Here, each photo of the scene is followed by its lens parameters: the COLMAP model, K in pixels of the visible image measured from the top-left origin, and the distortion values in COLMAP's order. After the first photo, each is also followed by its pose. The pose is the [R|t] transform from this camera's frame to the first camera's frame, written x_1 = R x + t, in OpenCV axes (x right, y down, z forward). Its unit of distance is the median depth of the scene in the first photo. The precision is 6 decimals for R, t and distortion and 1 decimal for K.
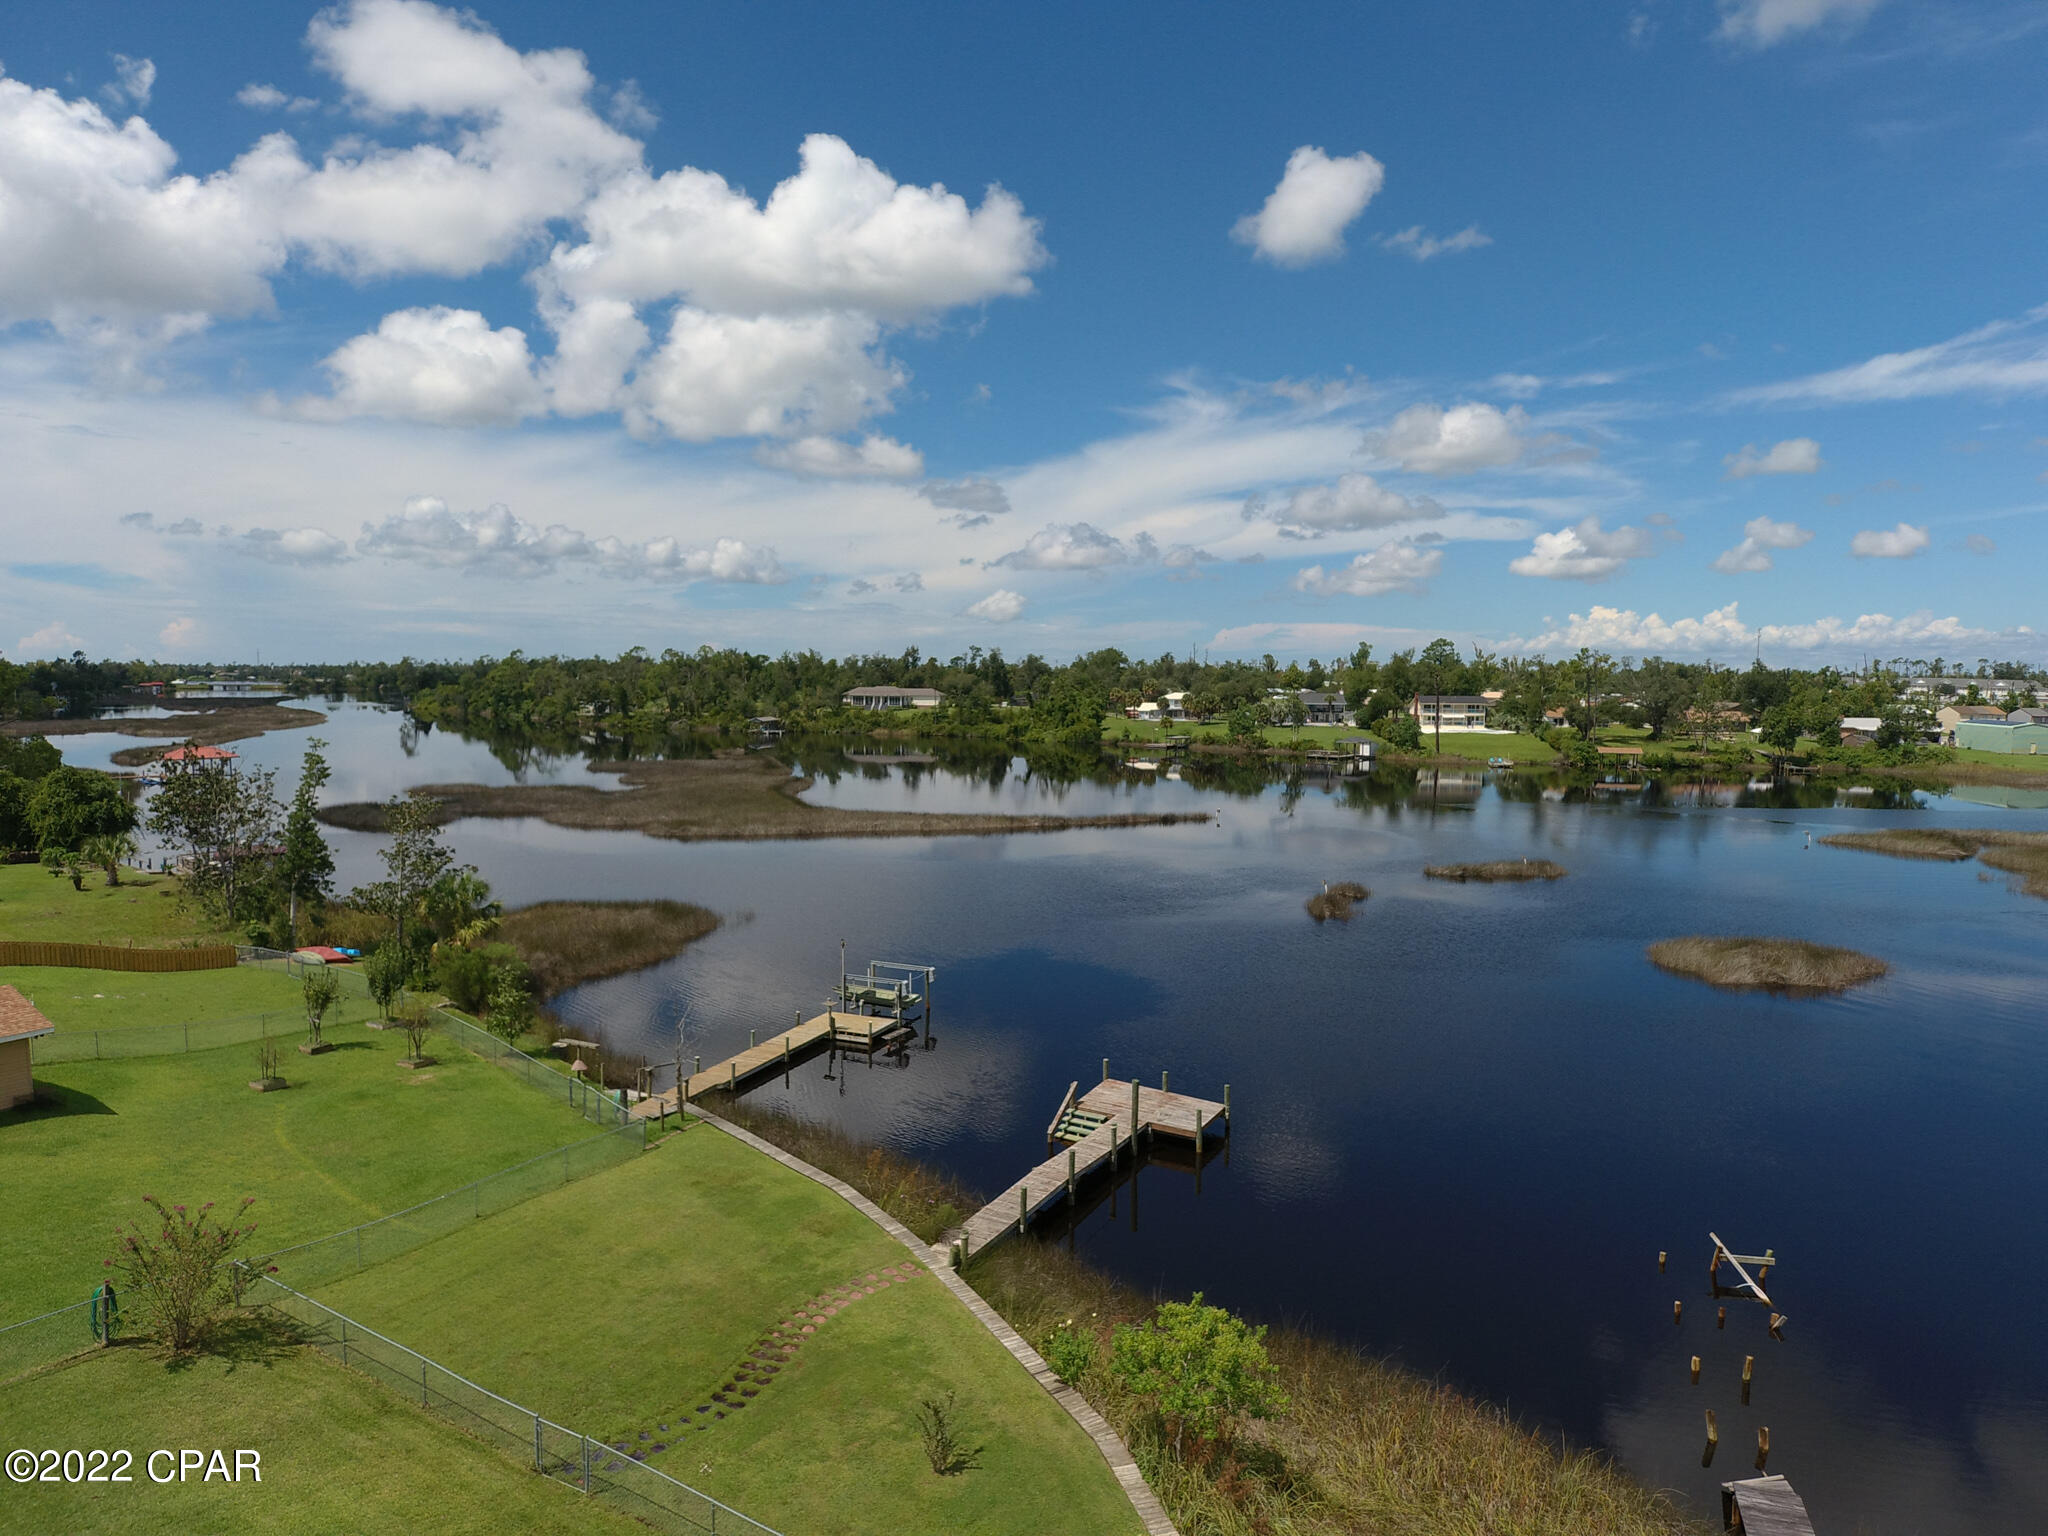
lens RADIAL K [[1232.3, 0, 1035.3], [0, 1232.3, 796.1], [0, 0, 1]] dist [0.098868, -0.131022]
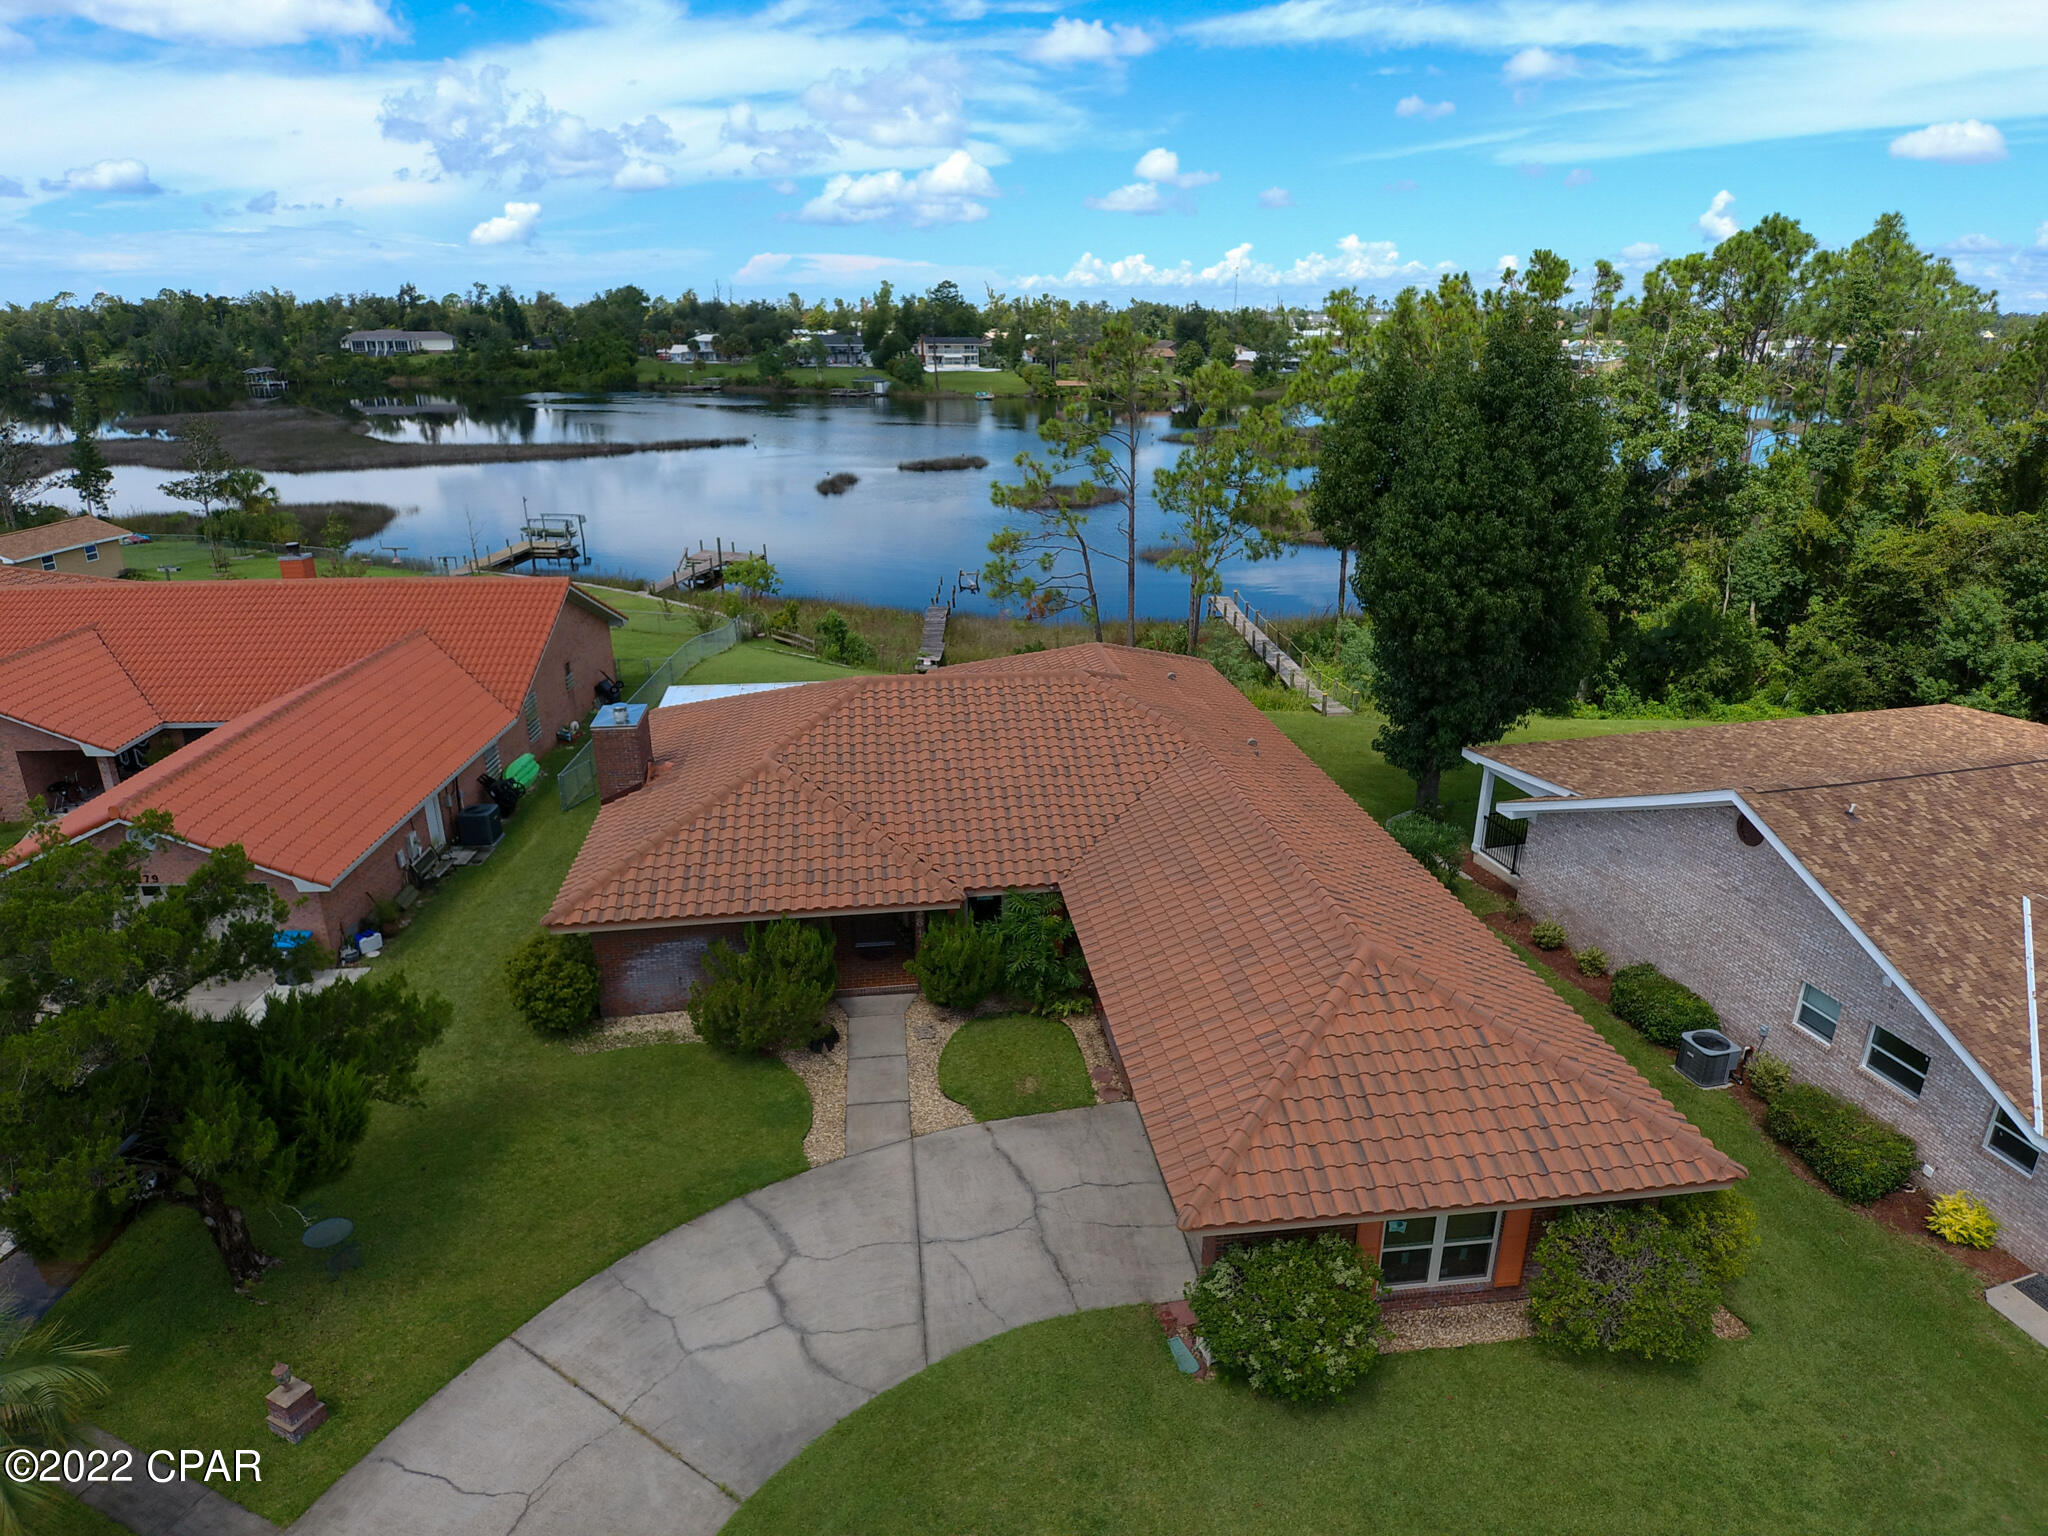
lens RADIAL K [[1232.3, 0, 1035.3], [0, 1232.3, 796.1], [0, 0, 1]] dist [0.098868, -0.131022]
pose [[0.936412, -0.132168, 0.325060, -0.025805], [0.040221, 0.960677, 0.274741, 0.015513], [-0.348590, -0.244196, 0.904905, -0.194630]]
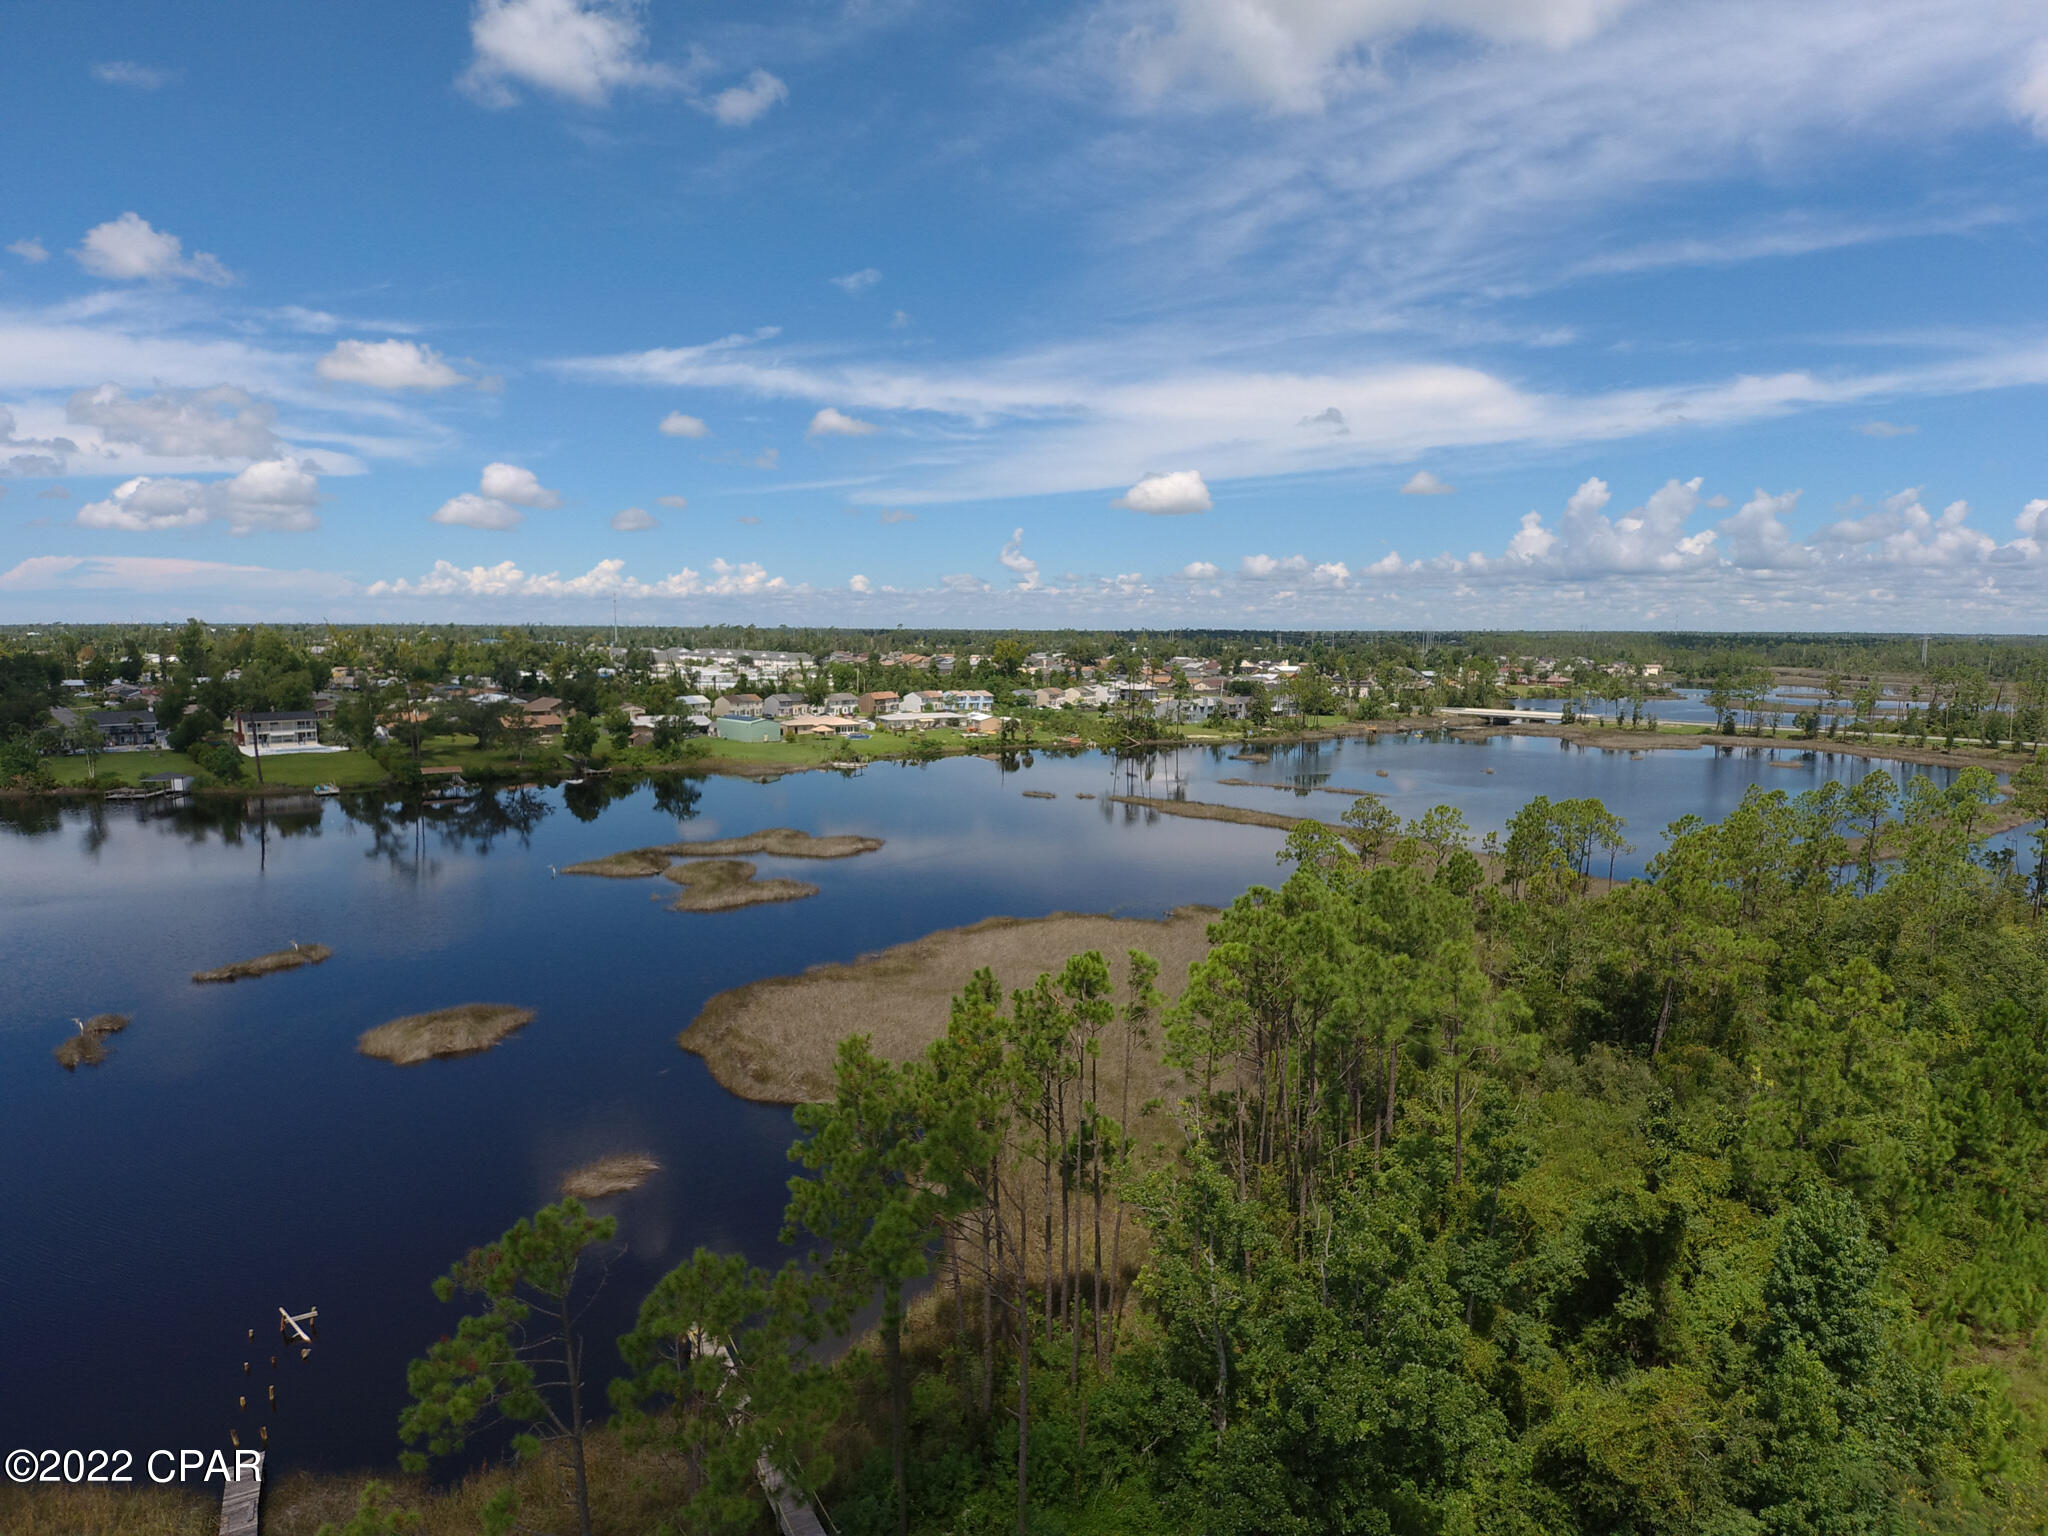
lens RADIAL K [[1232.3, 0, 1035.3], [0, 1232.3, 796.1], [0, 0, 1]] dist [0.098868, -0.131022]
pose [[0.675047, -0.106397, 0.730063, 0.010300], [0.074125, 0.994320, 0.076369, -0.051718], [-0.734042, 0.002563, 0.679099, -0.117817]]
